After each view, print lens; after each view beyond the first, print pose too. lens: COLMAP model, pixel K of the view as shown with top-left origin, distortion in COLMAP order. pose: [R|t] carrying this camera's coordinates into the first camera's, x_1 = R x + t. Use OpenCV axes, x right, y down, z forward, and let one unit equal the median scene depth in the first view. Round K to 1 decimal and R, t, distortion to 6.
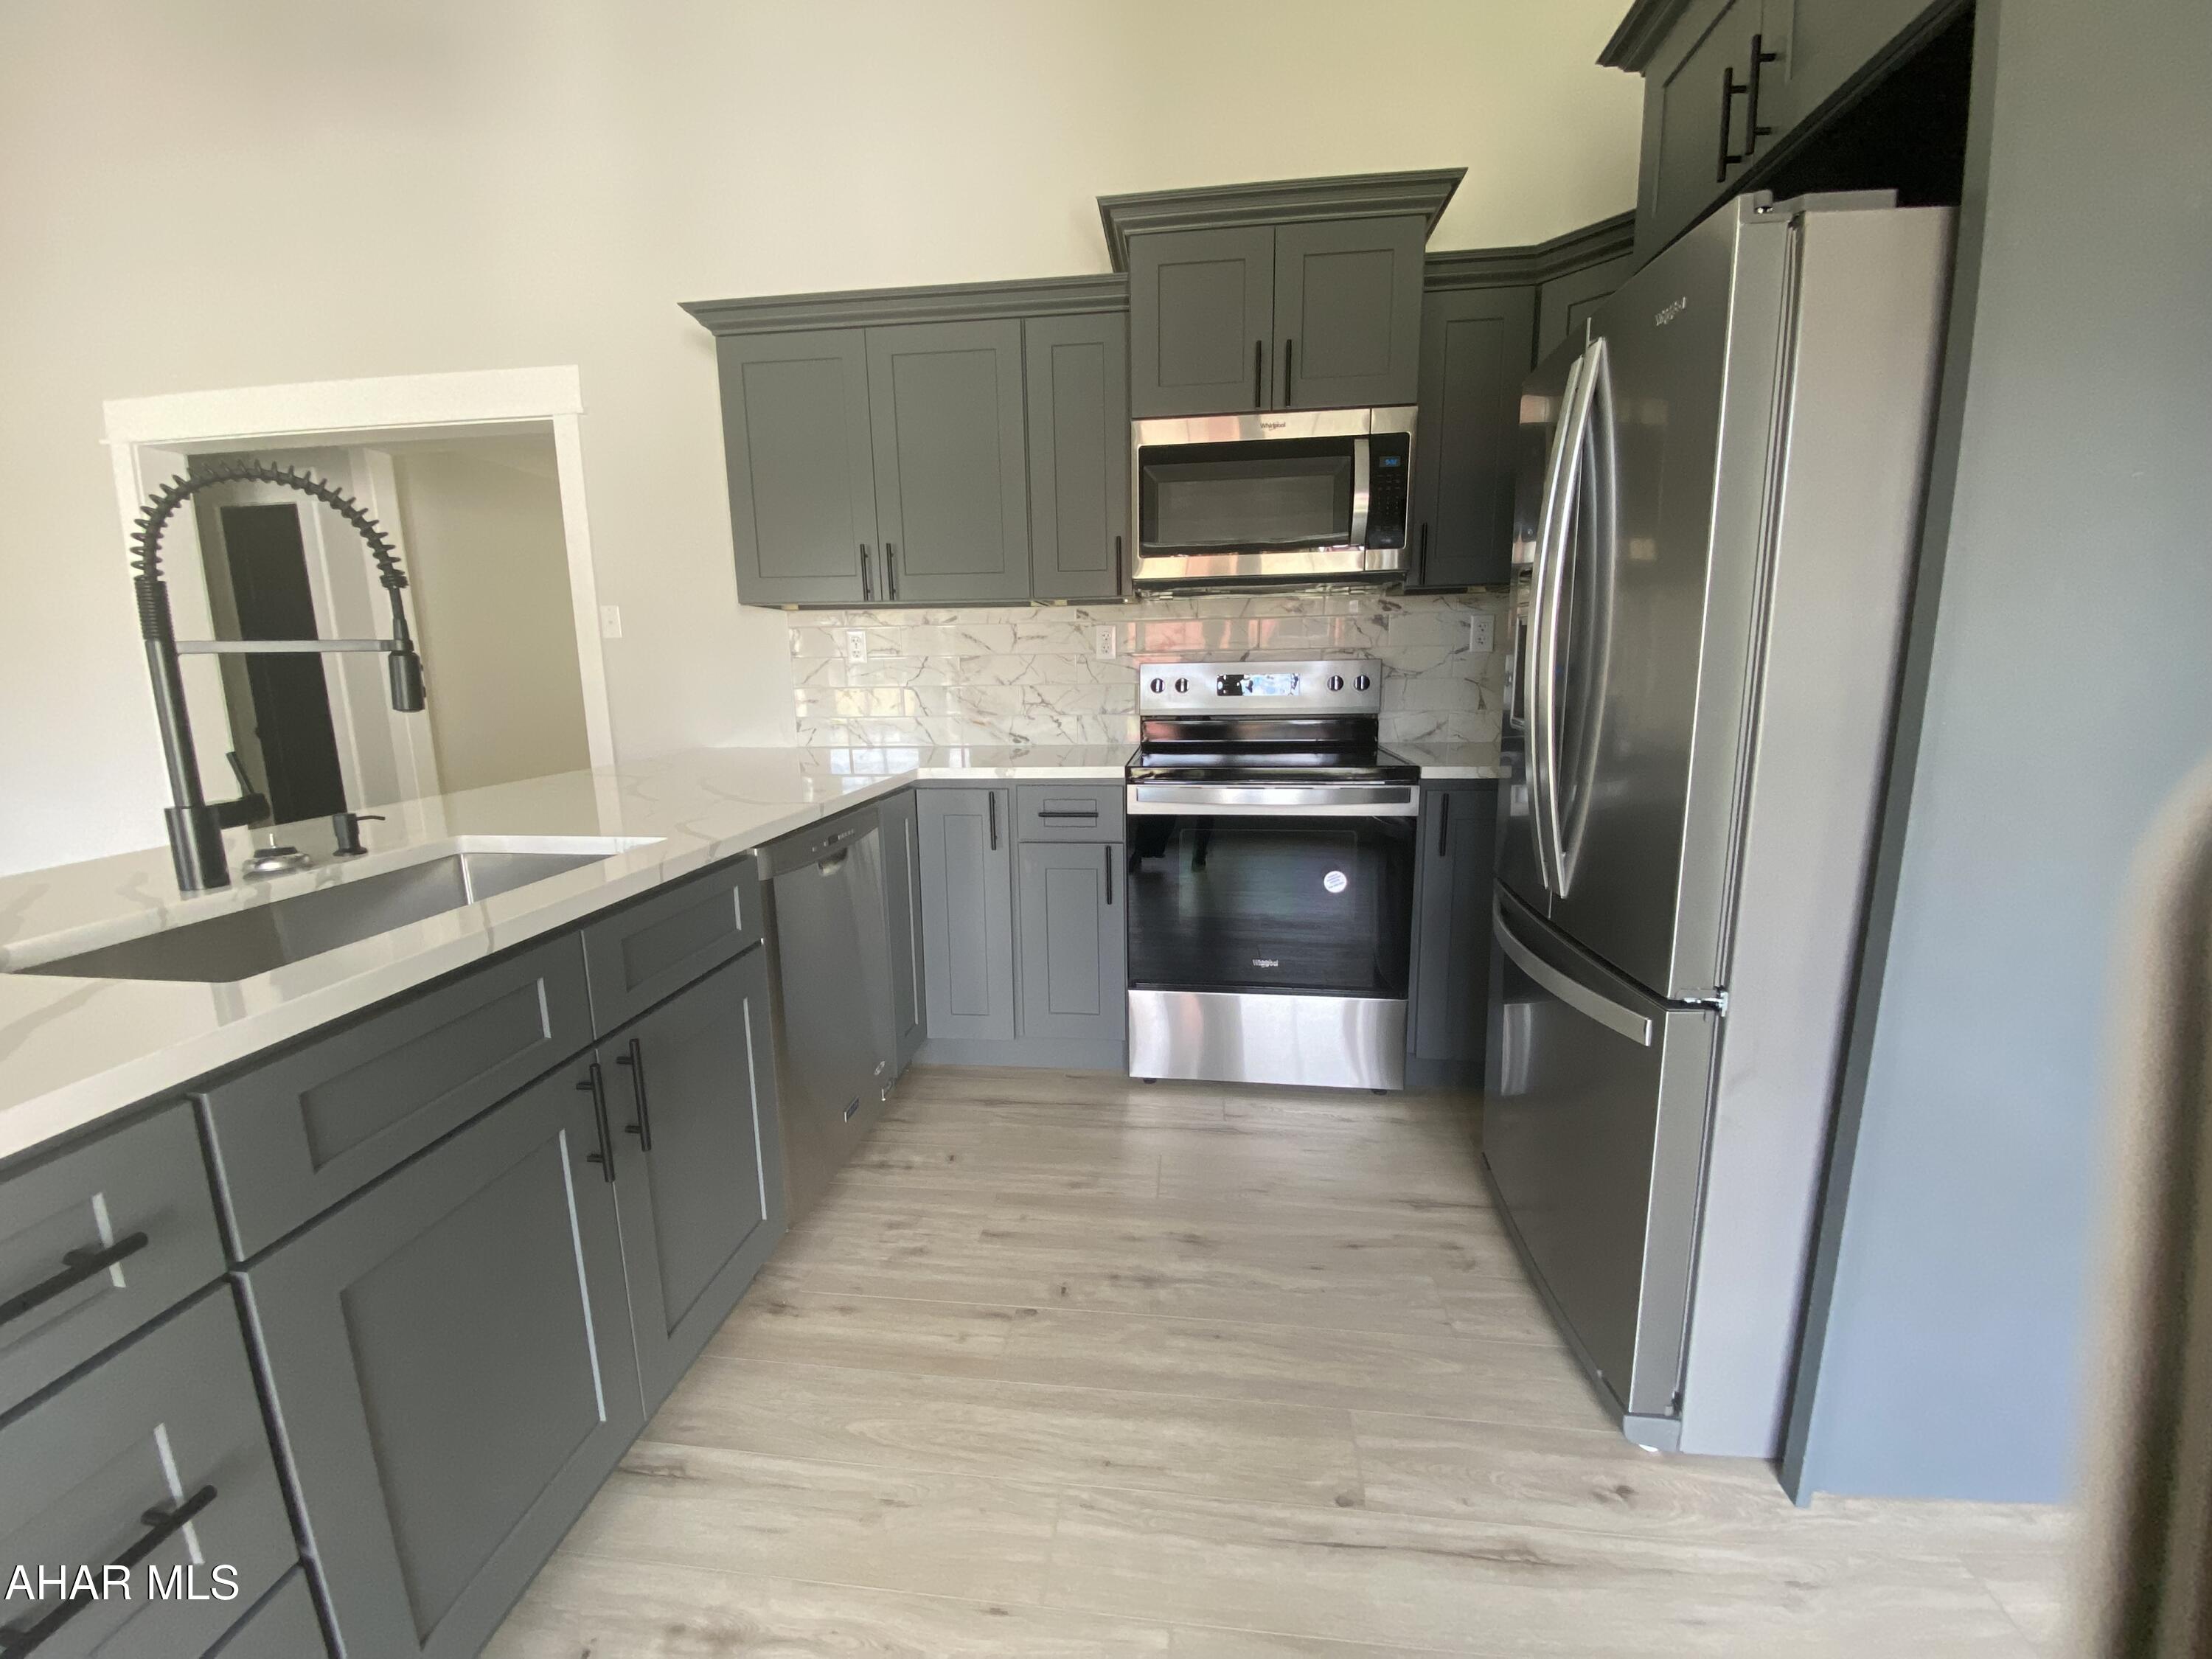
lens RADIAL K [[888.3, 0, 1103.1], [0, 888.3, 826.4], [0, 0, 1]] dist [-0.002908, -0.003219]
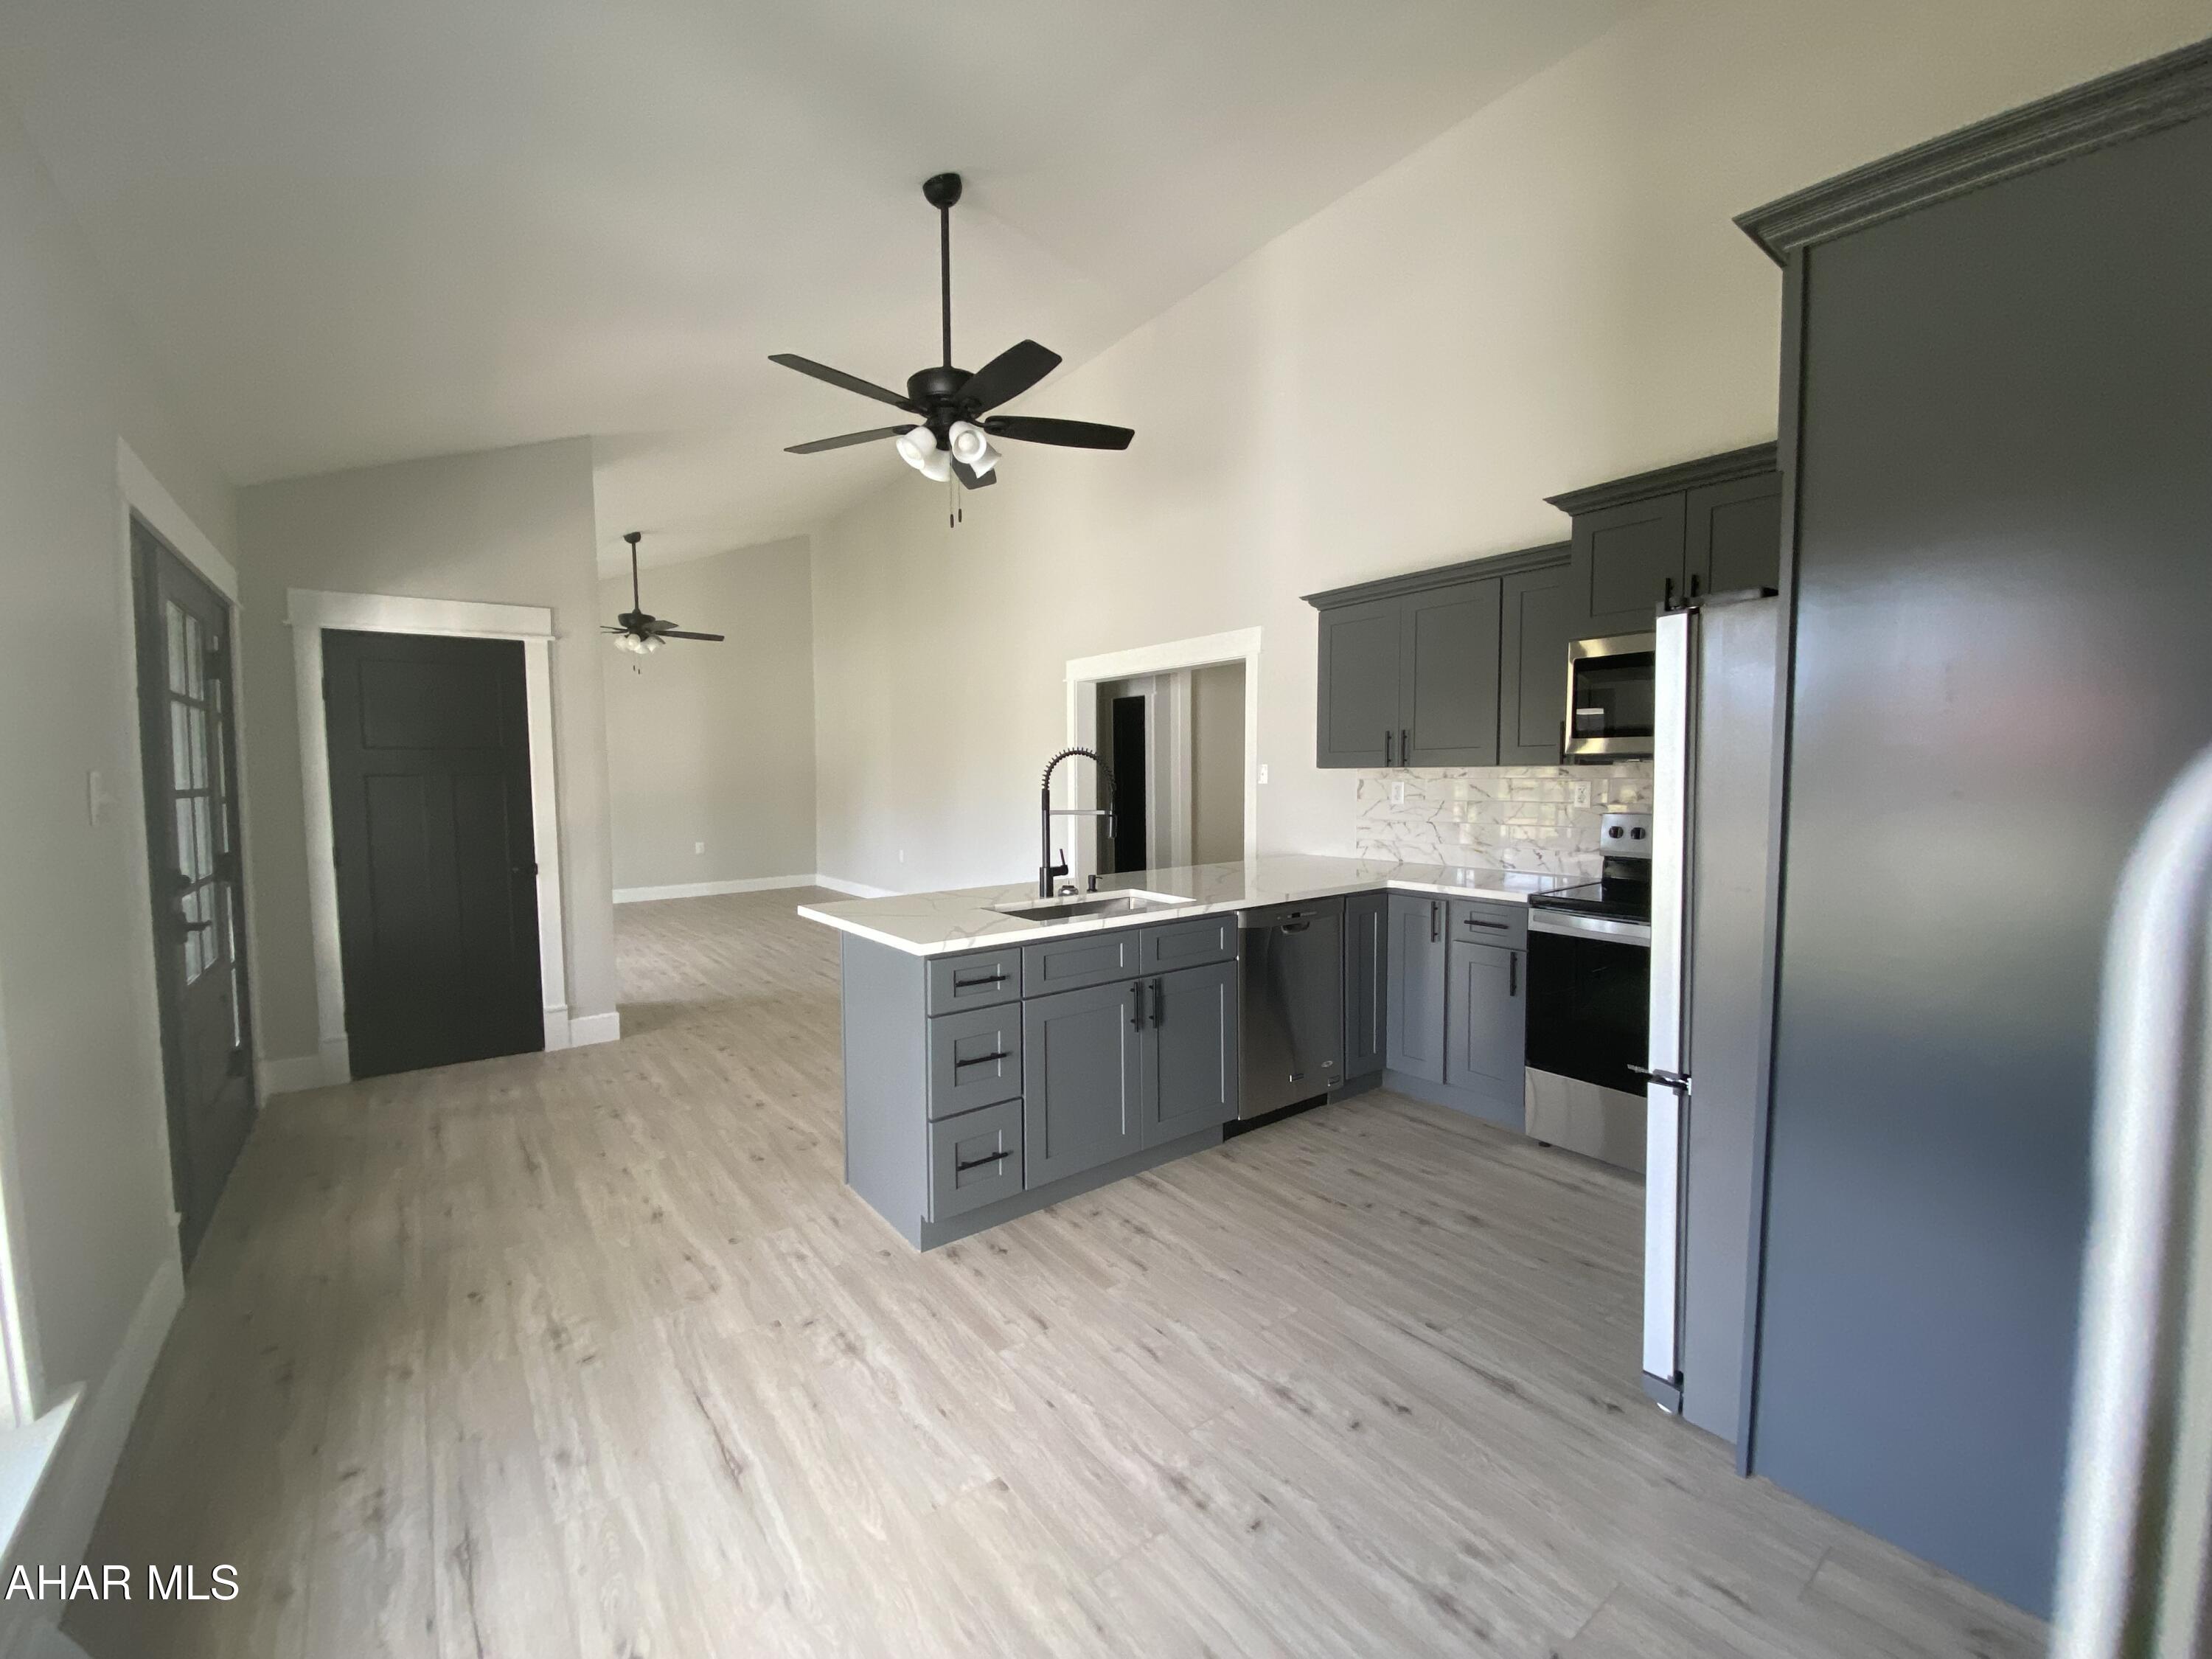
lens RADIAL K [[888.3, 0, 1116.7], [0, 888.3, 824.0], [0, 0, 1]] dist [-0.002908, -0.003219]
pose [[0.704293, 0.055251, -0.707756, 0.536178], [-0.132171, 0.989741, -0.054260, -0.016657], [0.697497, 0.131760, 0.704370, -0.410773]]
